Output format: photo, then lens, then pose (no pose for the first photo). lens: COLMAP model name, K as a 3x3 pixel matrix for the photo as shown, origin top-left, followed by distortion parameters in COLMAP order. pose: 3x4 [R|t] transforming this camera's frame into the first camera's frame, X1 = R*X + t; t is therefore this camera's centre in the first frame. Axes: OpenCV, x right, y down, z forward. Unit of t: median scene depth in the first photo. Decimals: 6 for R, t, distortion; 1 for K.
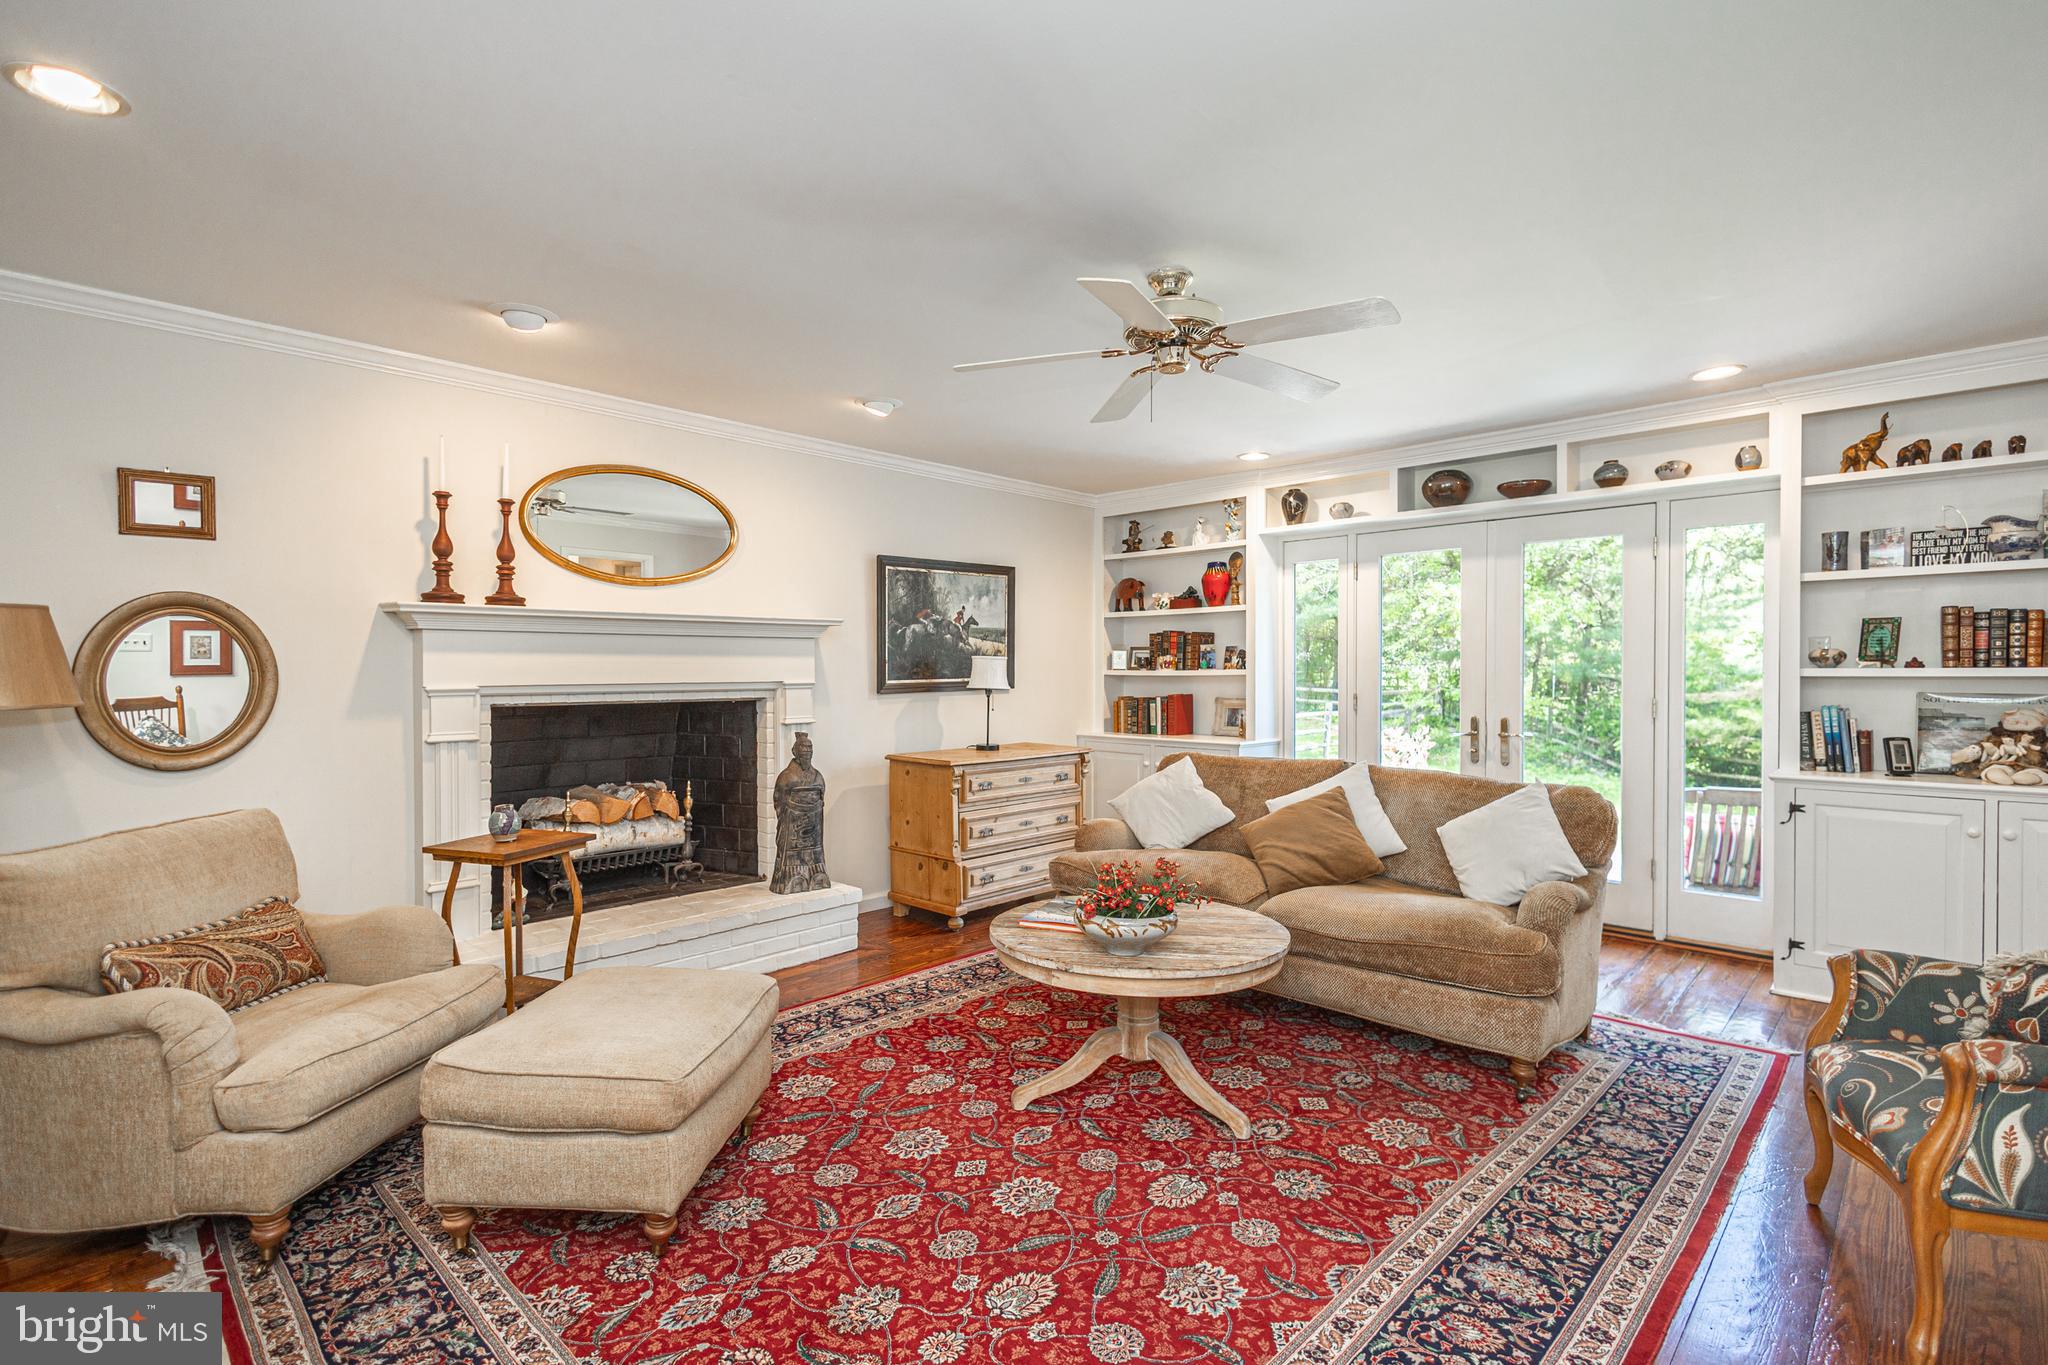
lens RADIAL K [[963.1, 0, 1019.4], [0, 963.1, 685.6], [0, 0, 1]] dist [0.008129, -0.002011]
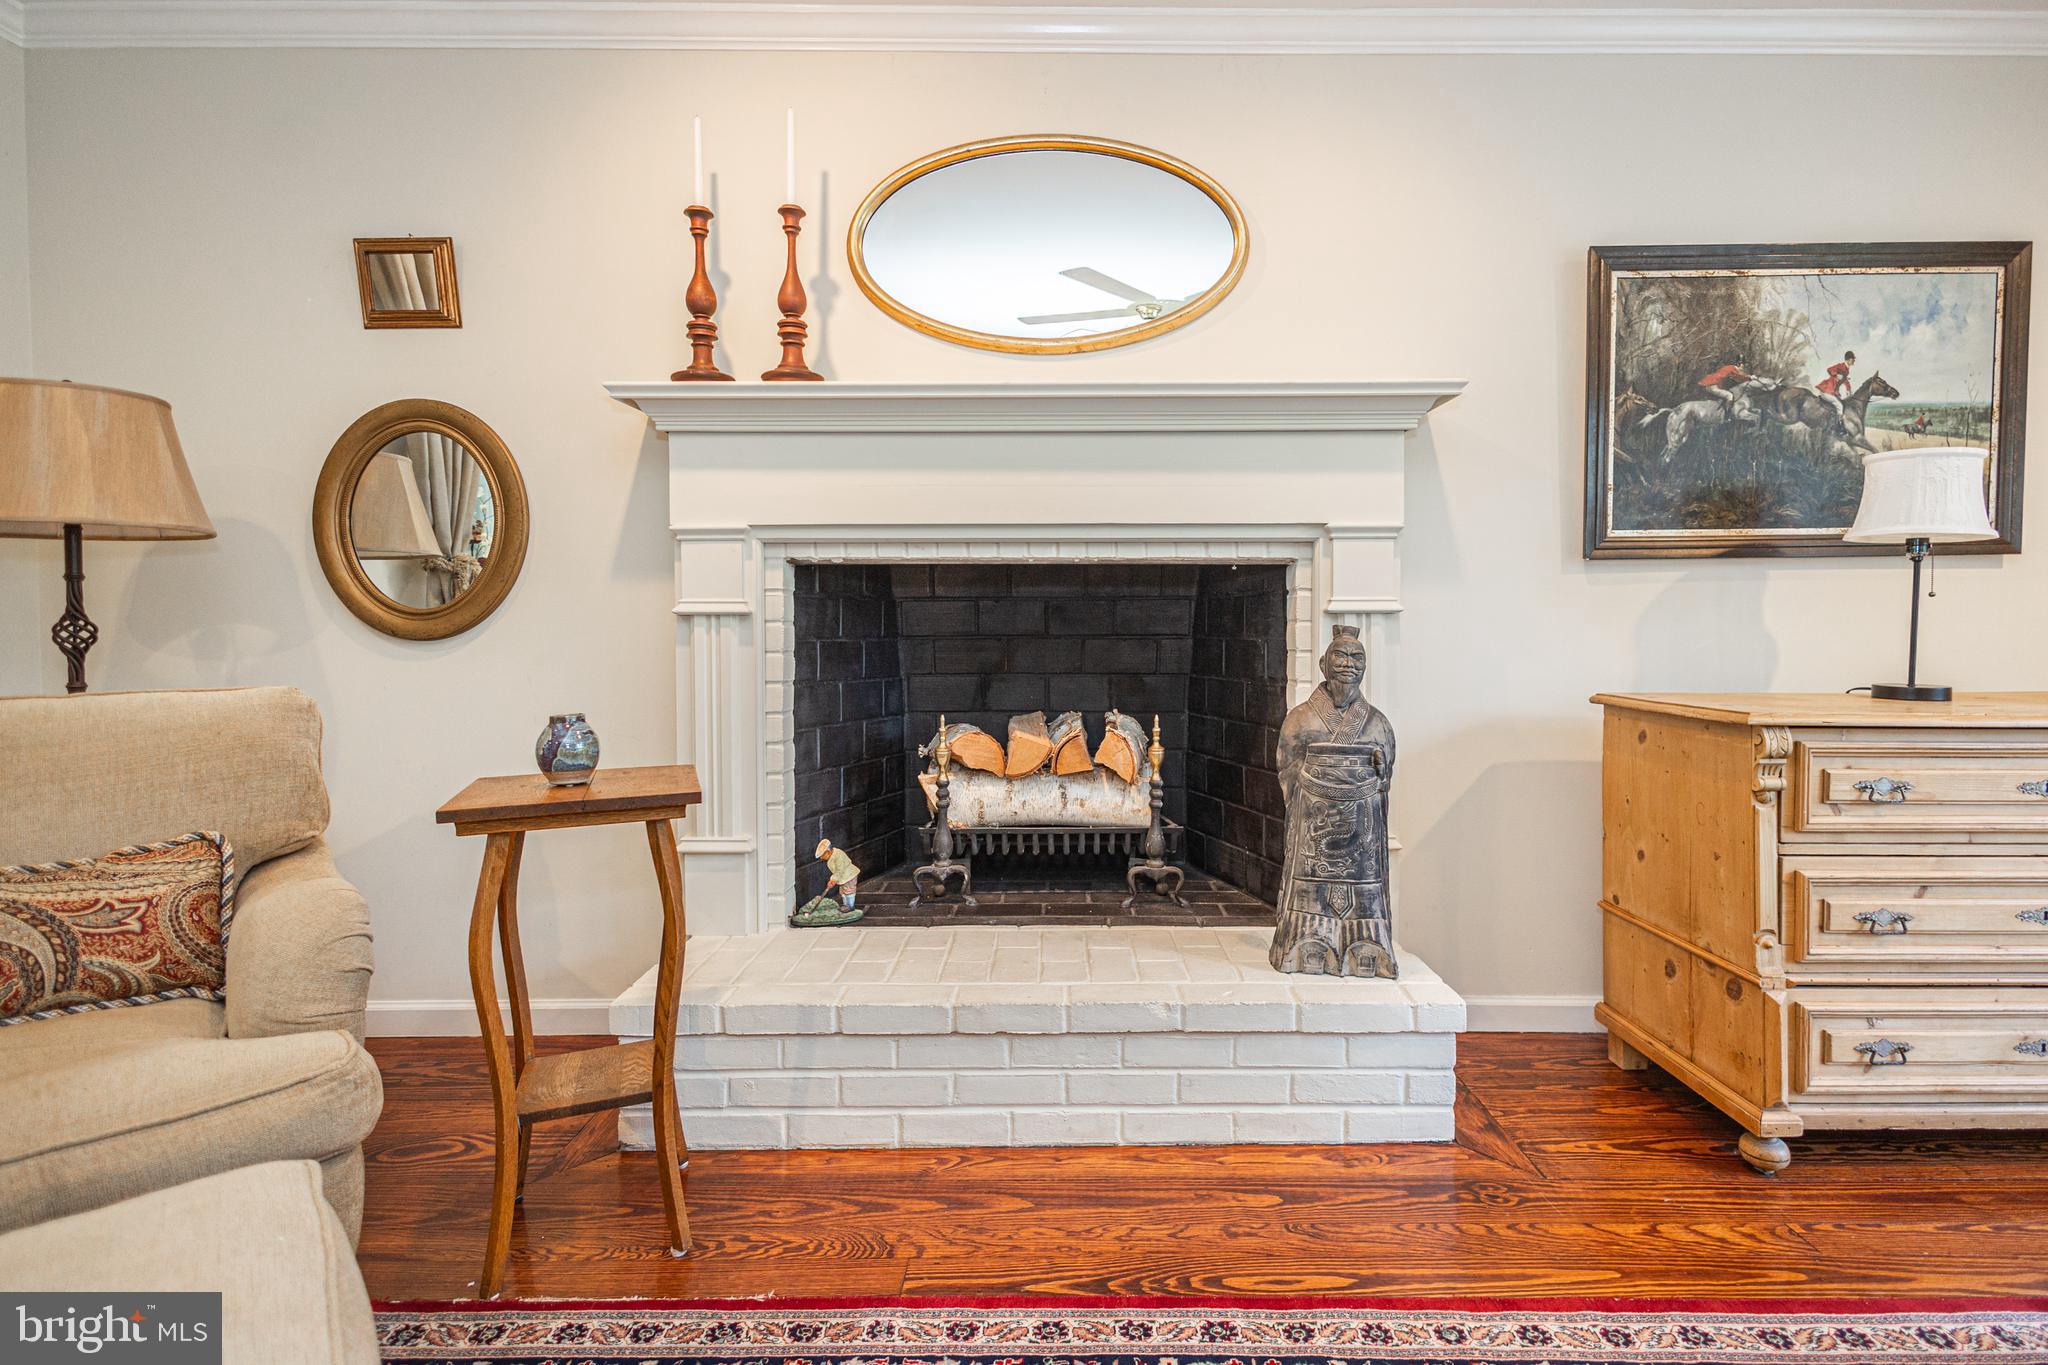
lens RADIAL K [[963.1, 0, 1058.8], [0, 963.1, 657.2], [0, 0, 1]] dist [0.008129, -0.002011]
pose [[0.695052, 0.023371, -0.718579, 0.009487], [-0.013094, 0.999717, 0.019849, 0.055721], [0.718840, -0.004387, 0.695162, 0.579569]]
